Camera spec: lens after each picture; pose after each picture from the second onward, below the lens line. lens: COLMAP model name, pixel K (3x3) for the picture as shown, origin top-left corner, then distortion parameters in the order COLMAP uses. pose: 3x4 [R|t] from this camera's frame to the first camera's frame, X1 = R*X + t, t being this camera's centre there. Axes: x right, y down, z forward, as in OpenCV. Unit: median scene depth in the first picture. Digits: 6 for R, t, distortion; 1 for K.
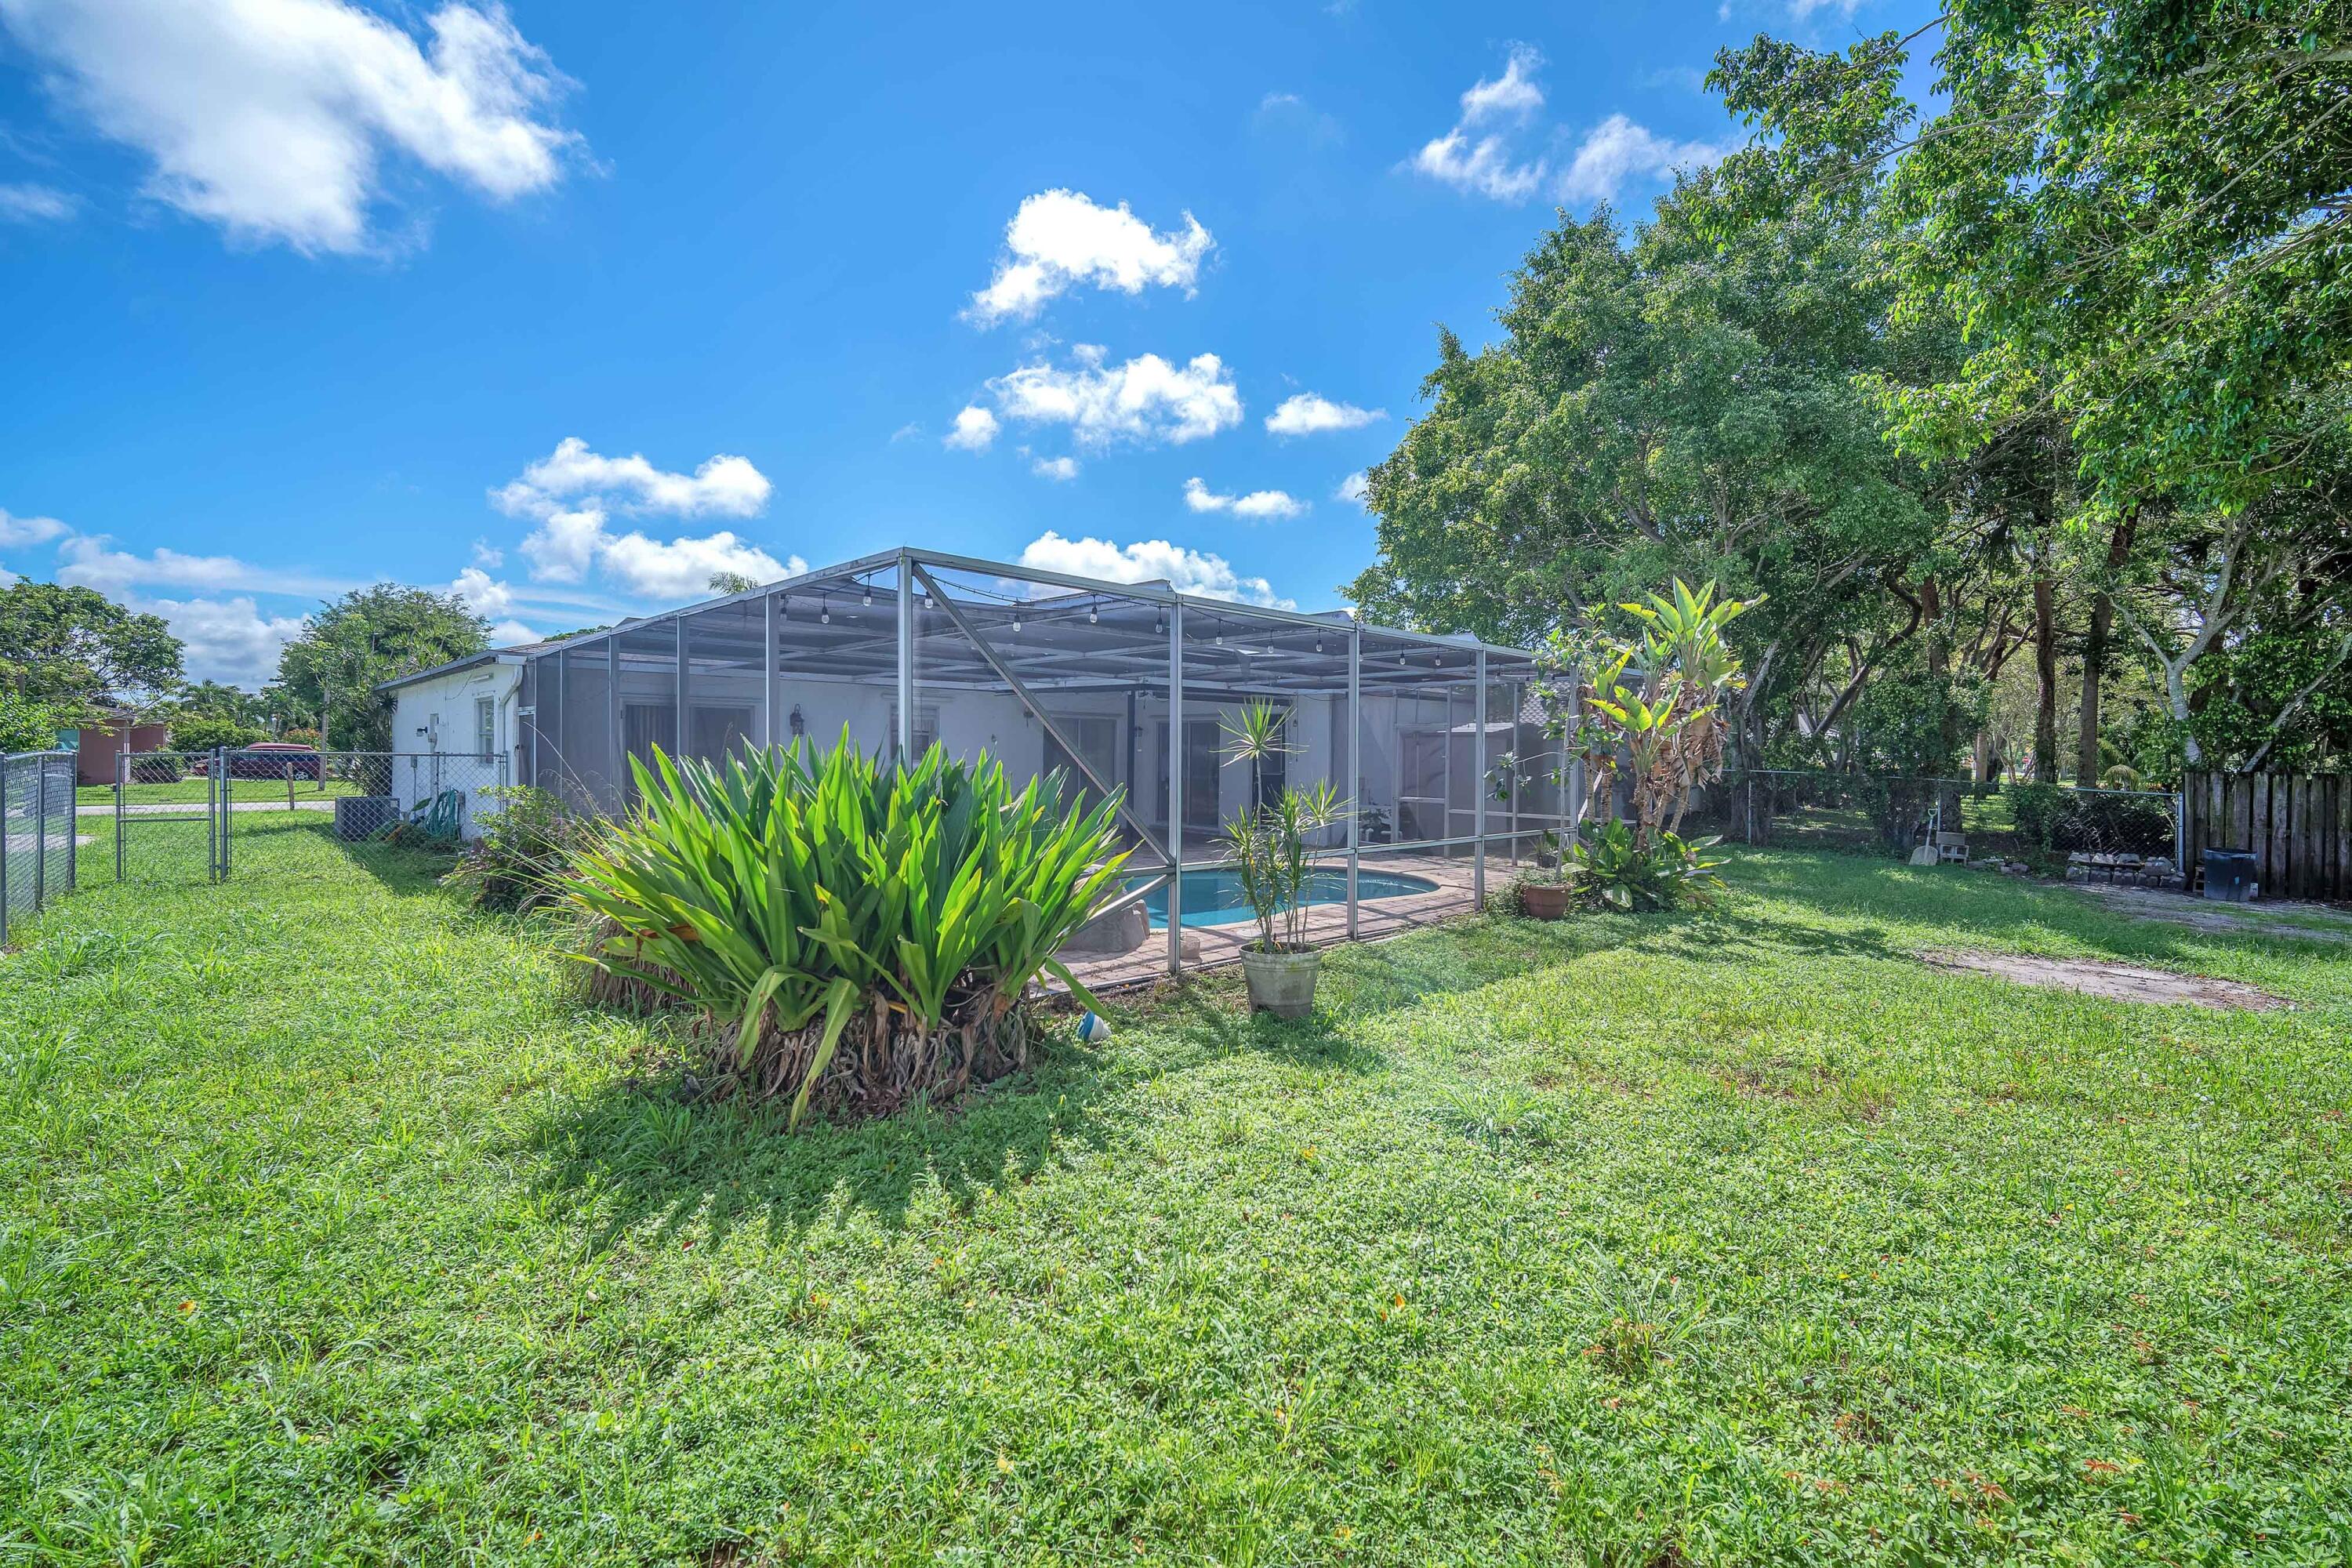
lens RADIAL K [[1040.1, 0, 1171.5], [0, 1040.1, 770.2], [0, 0, 1]] dist [-0.010257, 0.001336]
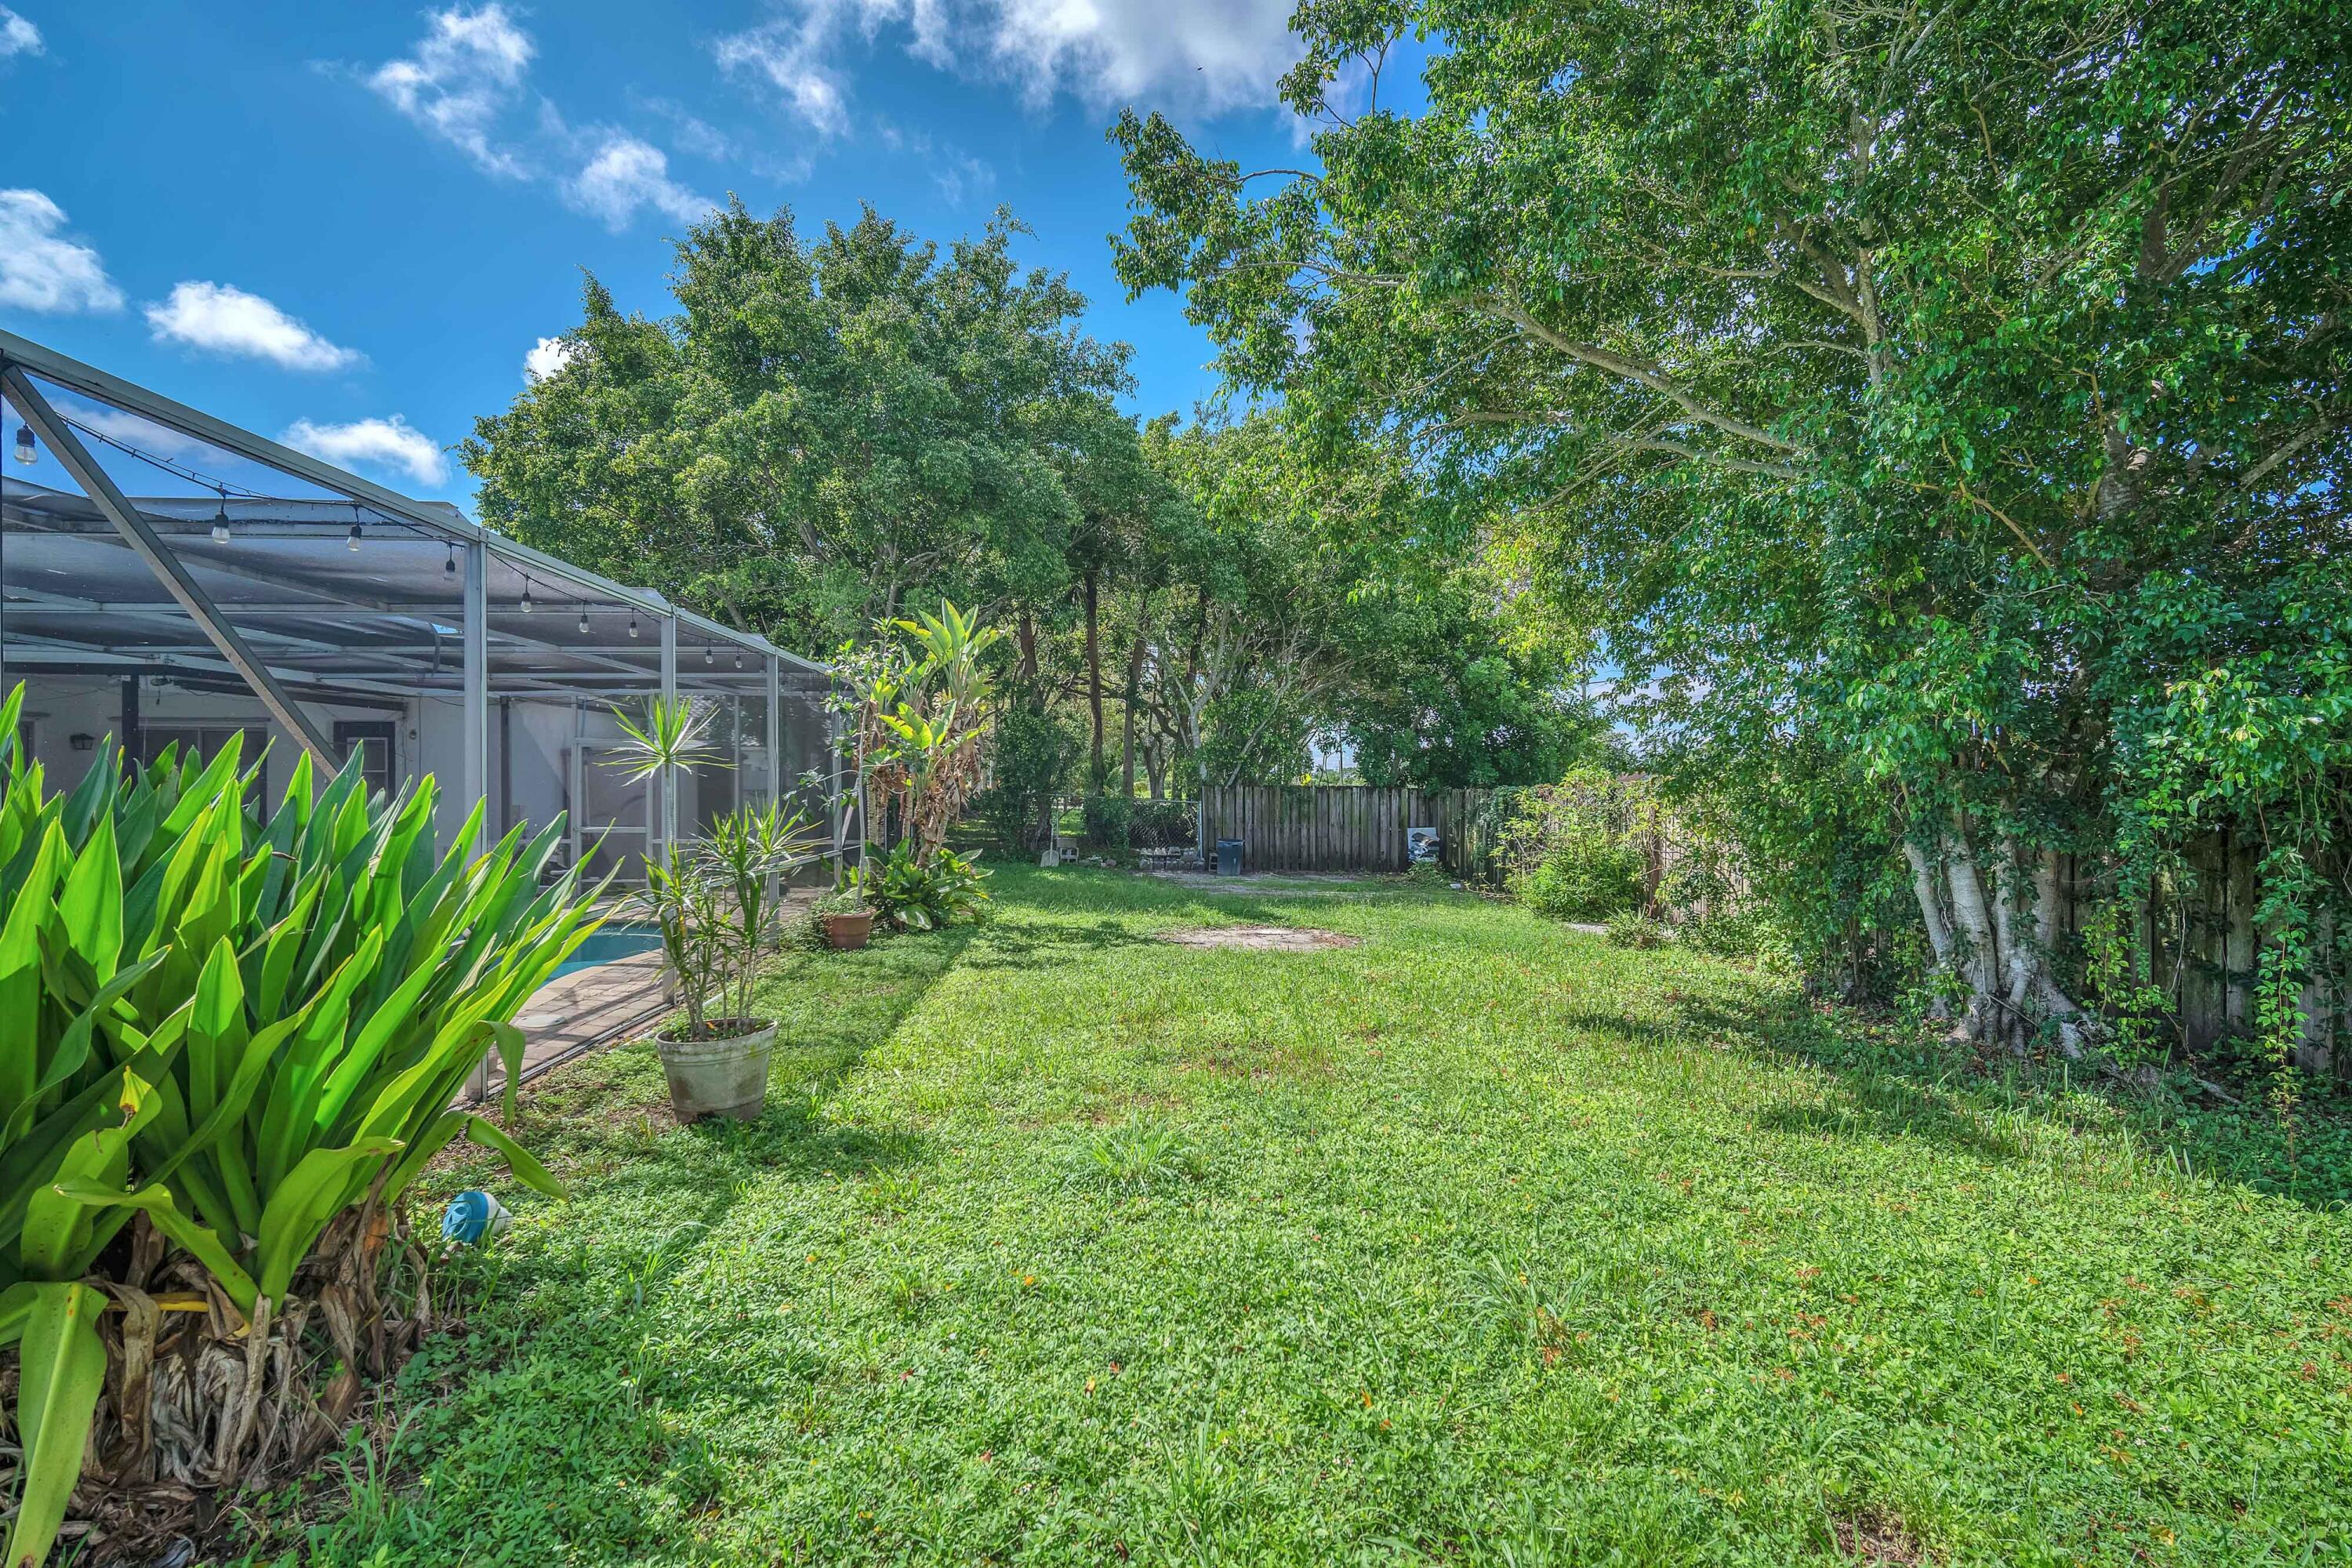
lens RADIAL K [[1040.1, 0, 1176.3], [0, 1040.1, 782.9], [0, 0, 1]] dist [-0.010257, 0.001336]
pose [[0.640667, -0.009108, 0.767765, -0.159066], [0.017543, 0.999842, -0.002778, 0.001485], [-0.767619, 0.015249, 0.640725, 0.171306]]
